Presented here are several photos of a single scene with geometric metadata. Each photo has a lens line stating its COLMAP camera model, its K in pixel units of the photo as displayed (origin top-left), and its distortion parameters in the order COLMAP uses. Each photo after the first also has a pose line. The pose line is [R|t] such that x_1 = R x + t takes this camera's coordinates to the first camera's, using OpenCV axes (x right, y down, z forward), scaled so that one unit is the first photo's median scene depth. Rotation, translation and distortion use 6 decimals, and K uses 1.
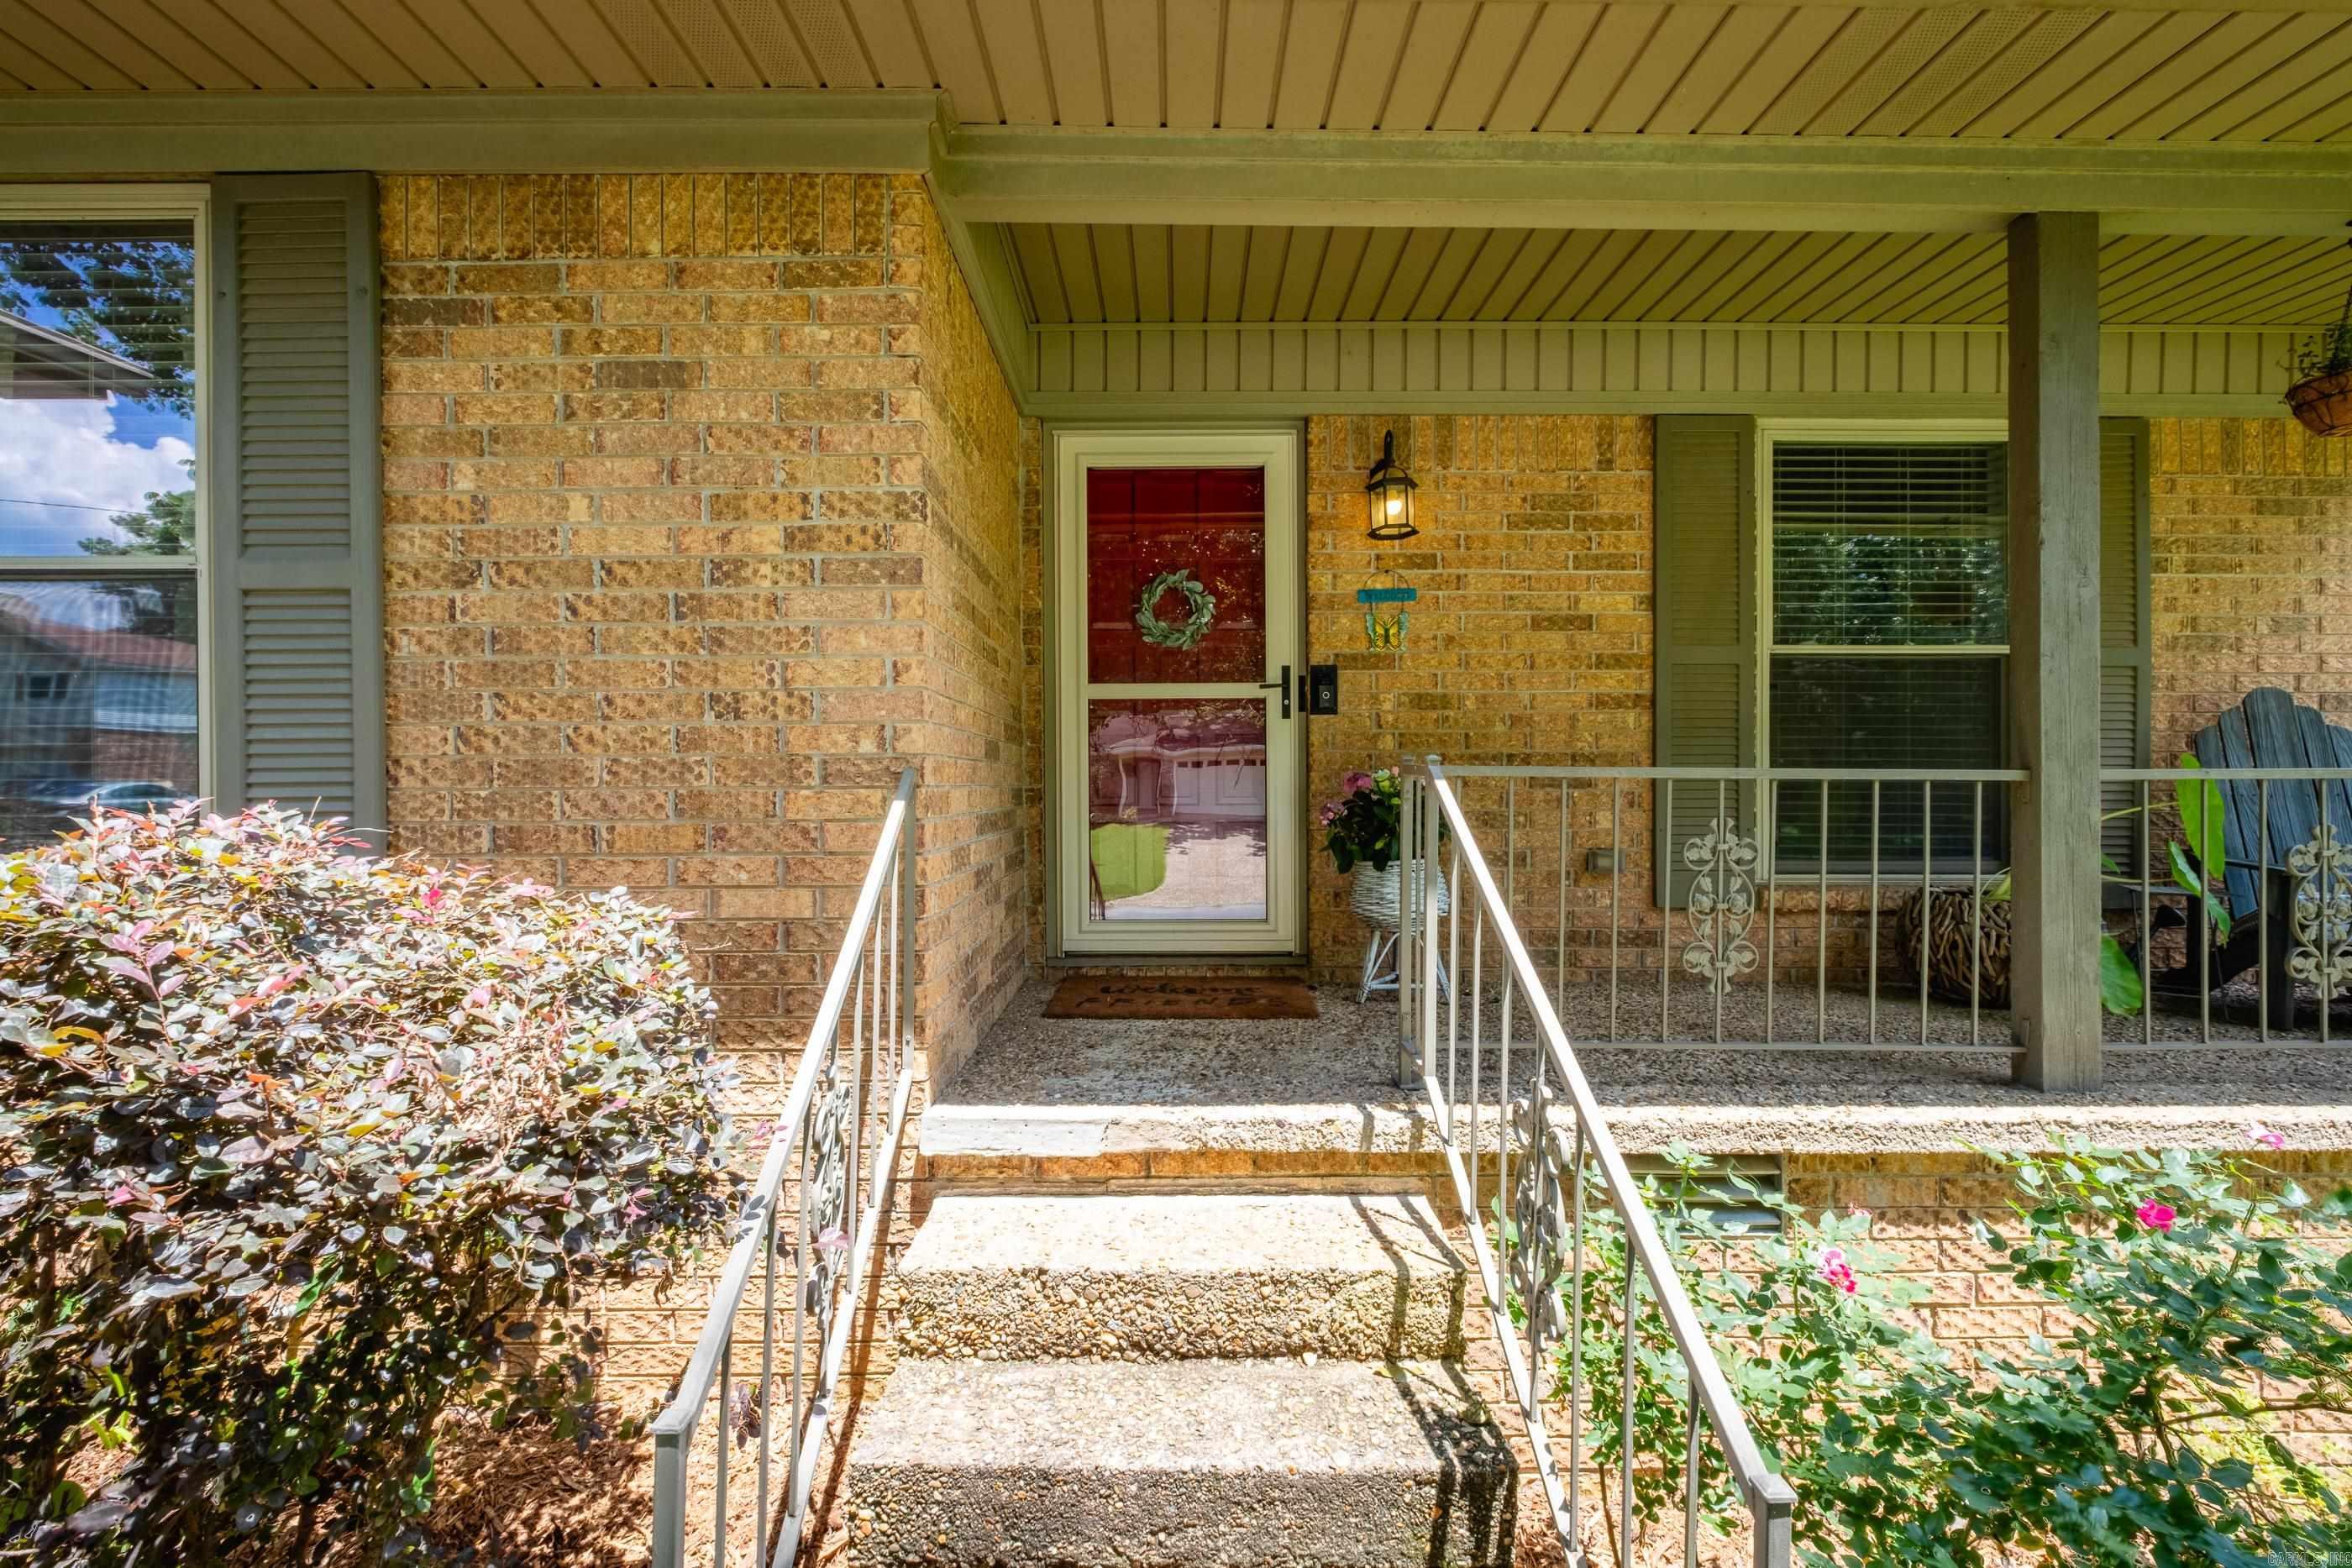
lens RADIAL K [[1018.2, 0, 1194.5], [0, 1018.2, 800.9], [0, 0, 1]] dist [0.001932, -0.003200]
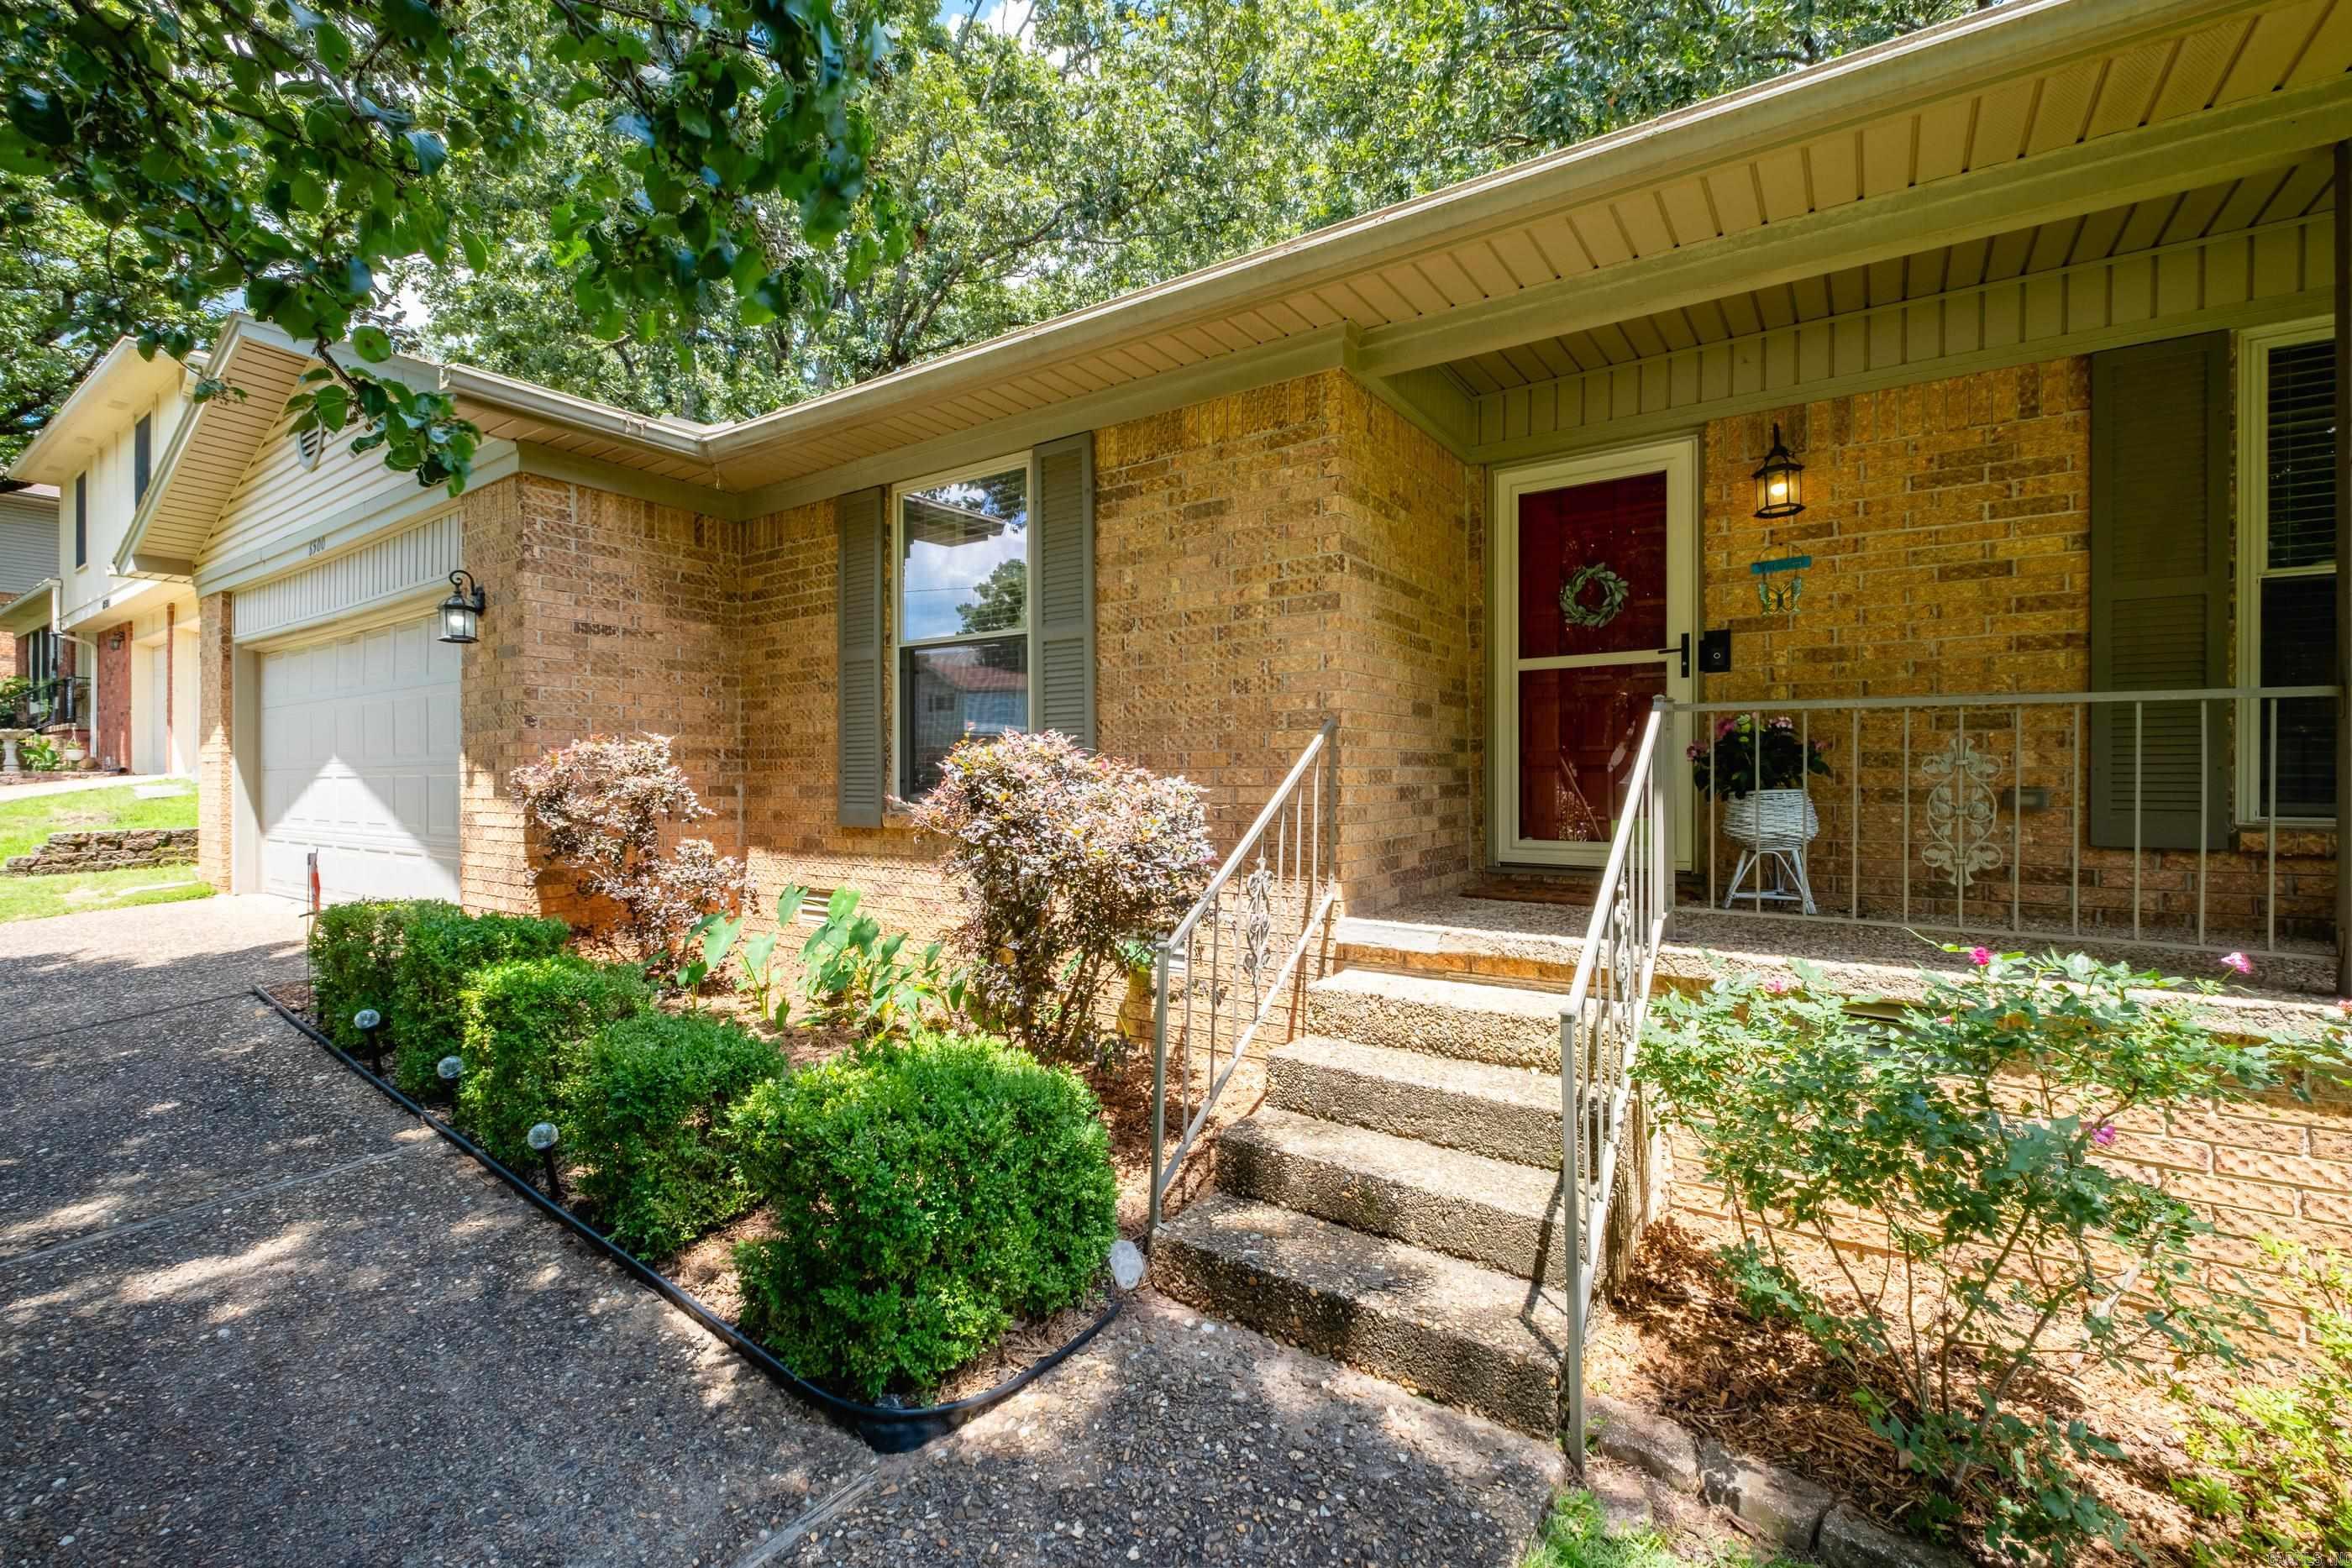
lens RADIAL K [[1018.2, 0, 1196.5], [0, 1018.2, 792.3], [0, 0, 1]] dist [0.001932, -0.003200]
pose [[0.826459, 0.007269, -0.562950, 0.299440], [-0.004550, 0.999970, 0.006232, 0.051533], [0.562979, -0.002590, 0.826467, -0.329001]]
